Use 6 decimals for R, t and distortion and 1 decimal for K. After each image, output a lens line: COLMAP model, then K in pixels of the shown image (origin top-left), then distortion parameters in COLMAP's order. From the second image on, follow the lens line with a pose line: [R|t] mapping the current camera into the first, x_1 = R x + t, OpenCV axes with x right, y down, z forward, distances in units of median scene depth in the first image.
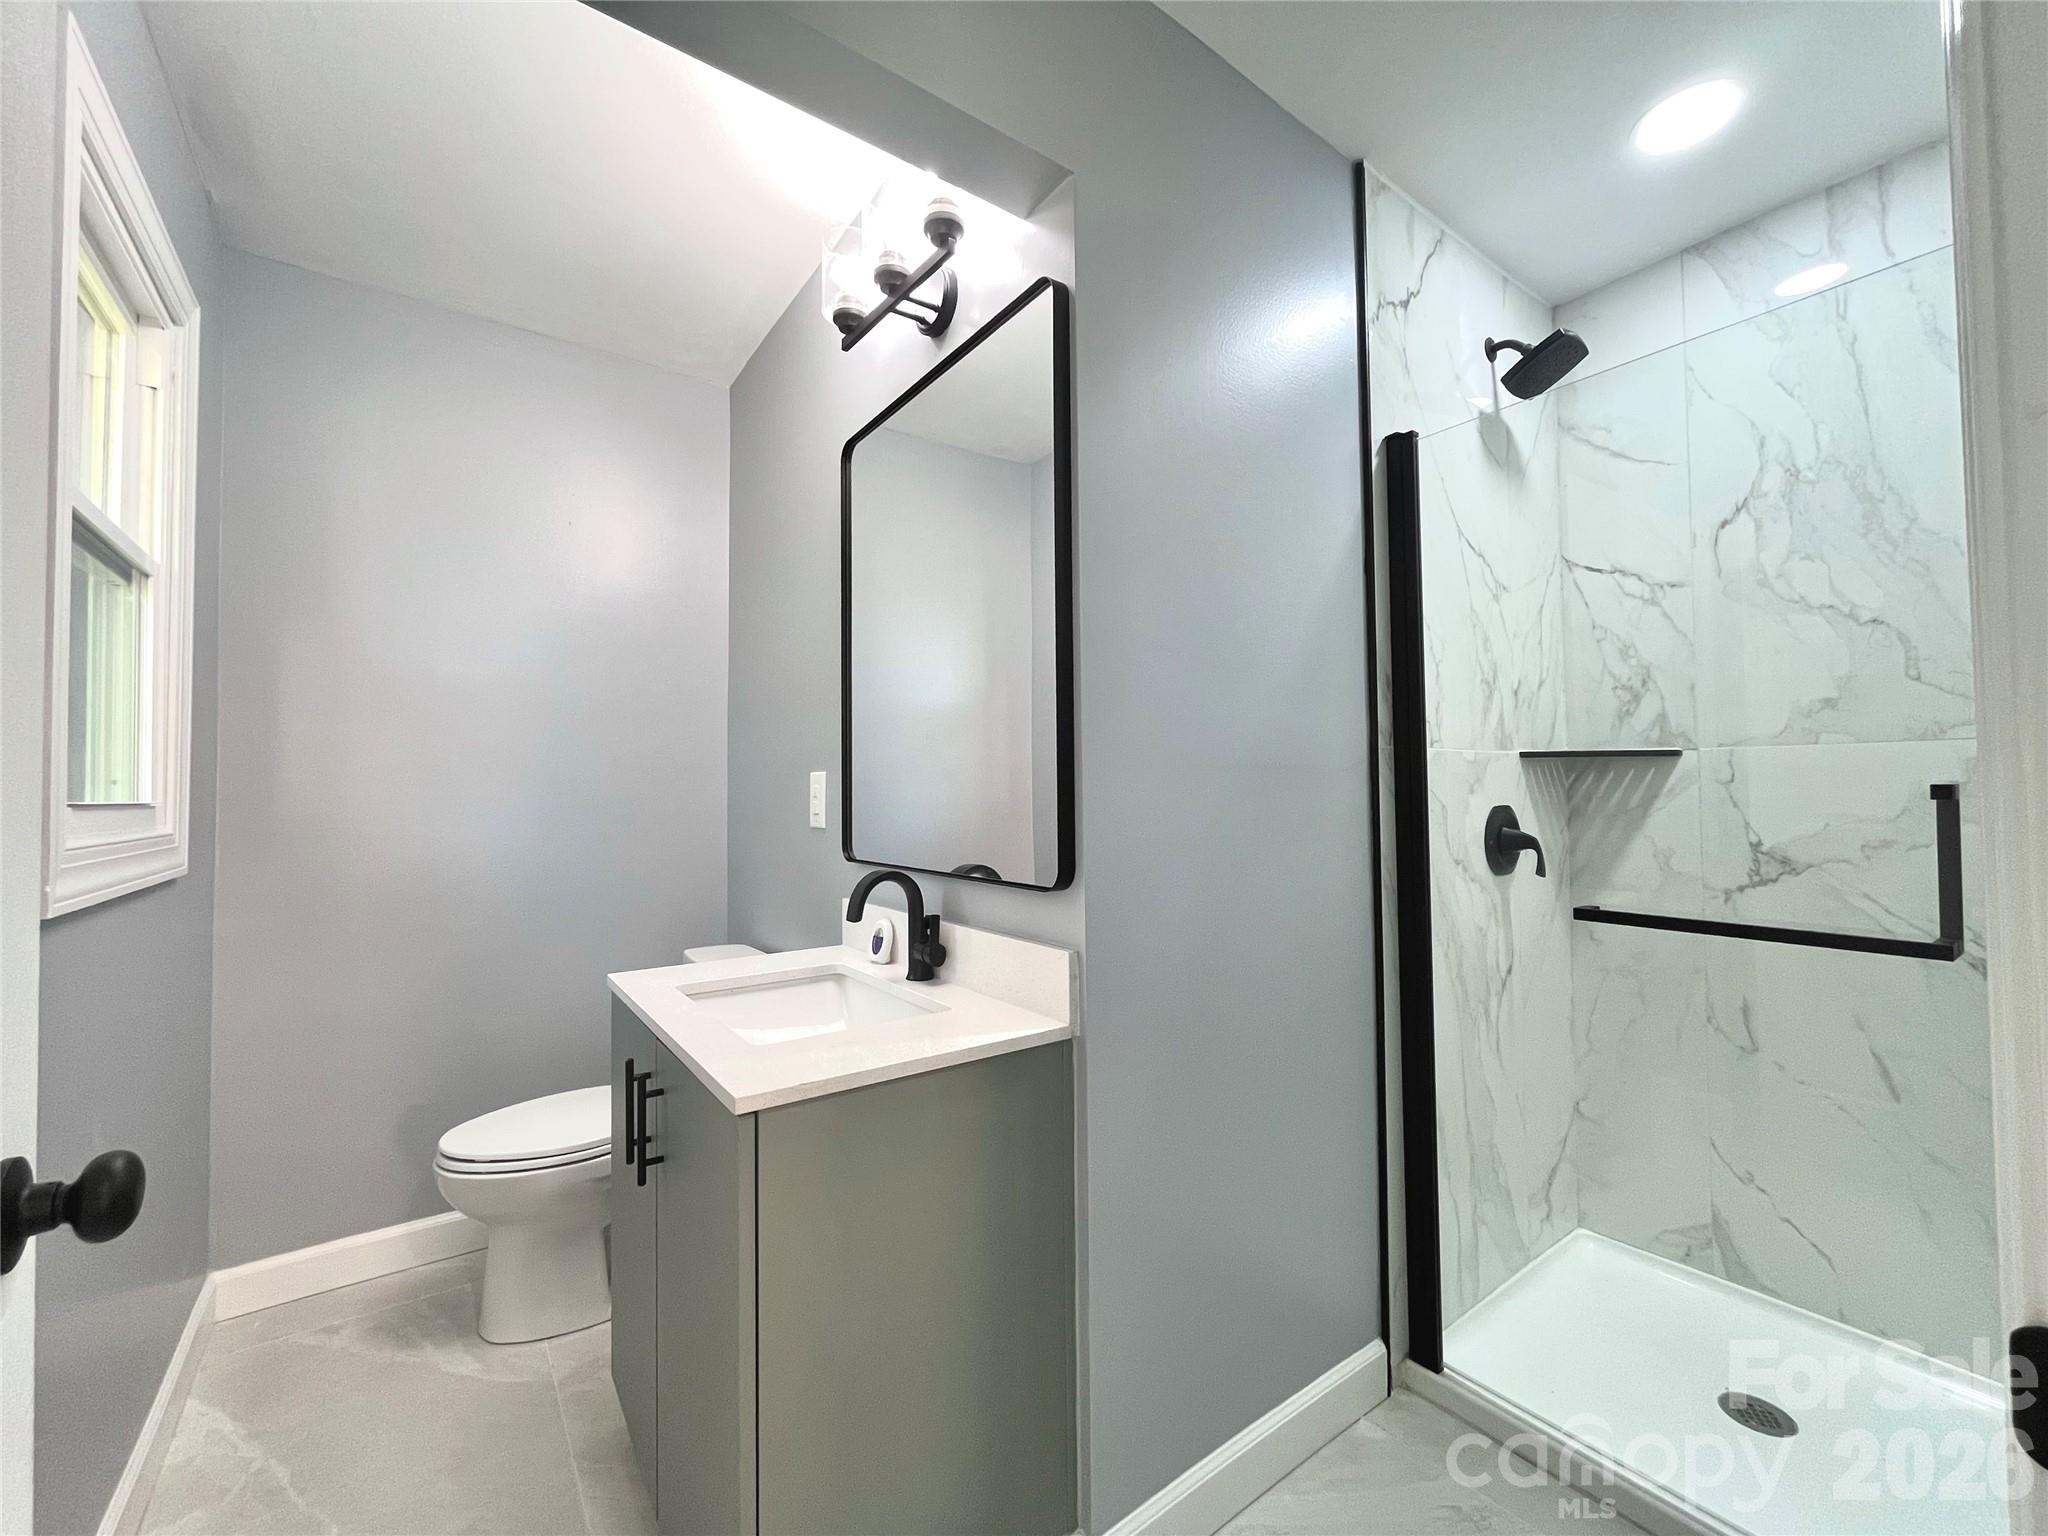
lens RADIAL K [[832.2, 0, 1011.3], [0, 832.2, 762.0], [0, 0, 1]] dist [-0.004539, 0.000480]
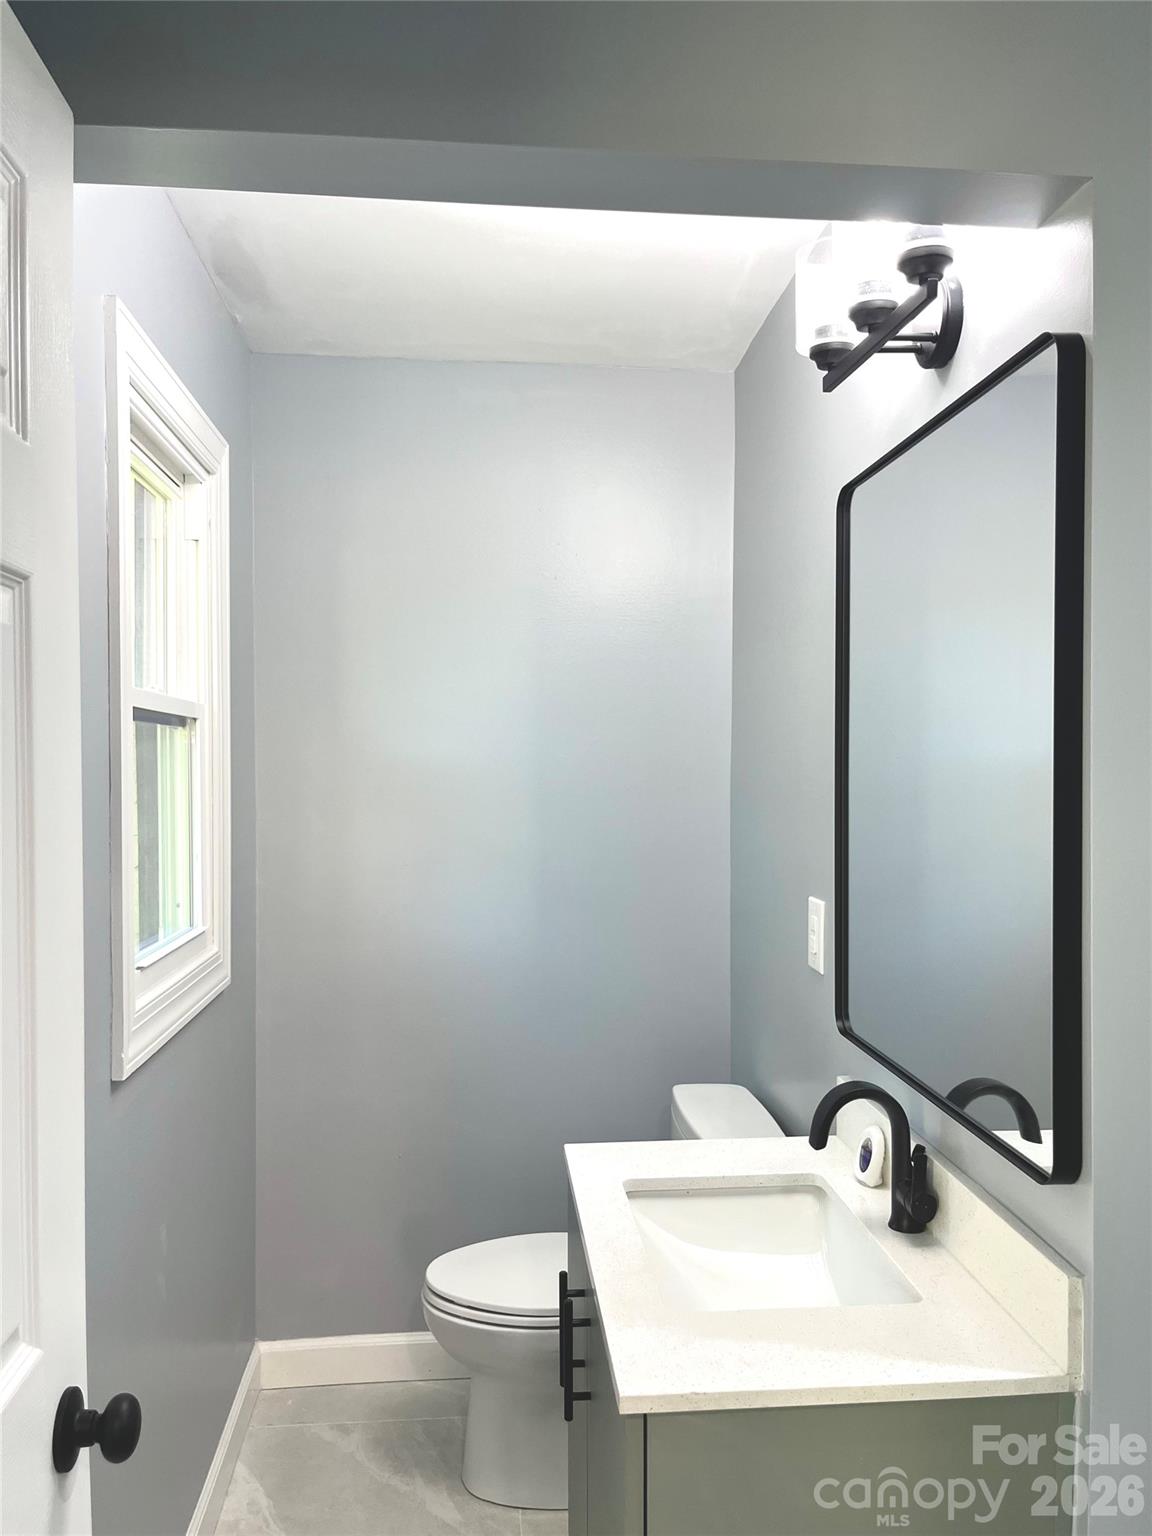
lens RADIAL K [[1154.6, 0, 577.9], [0, 1154.6, 770.2], [0, 0, 1]] dist [0.042931, -0.063392]
pose [[0.864566, 0.009780, -0.502424, 0.154676], [0.009471, 0.999316, 0.035749, -0.194261], [0.502430, -0.035665, 0.863882, -0.067599]]
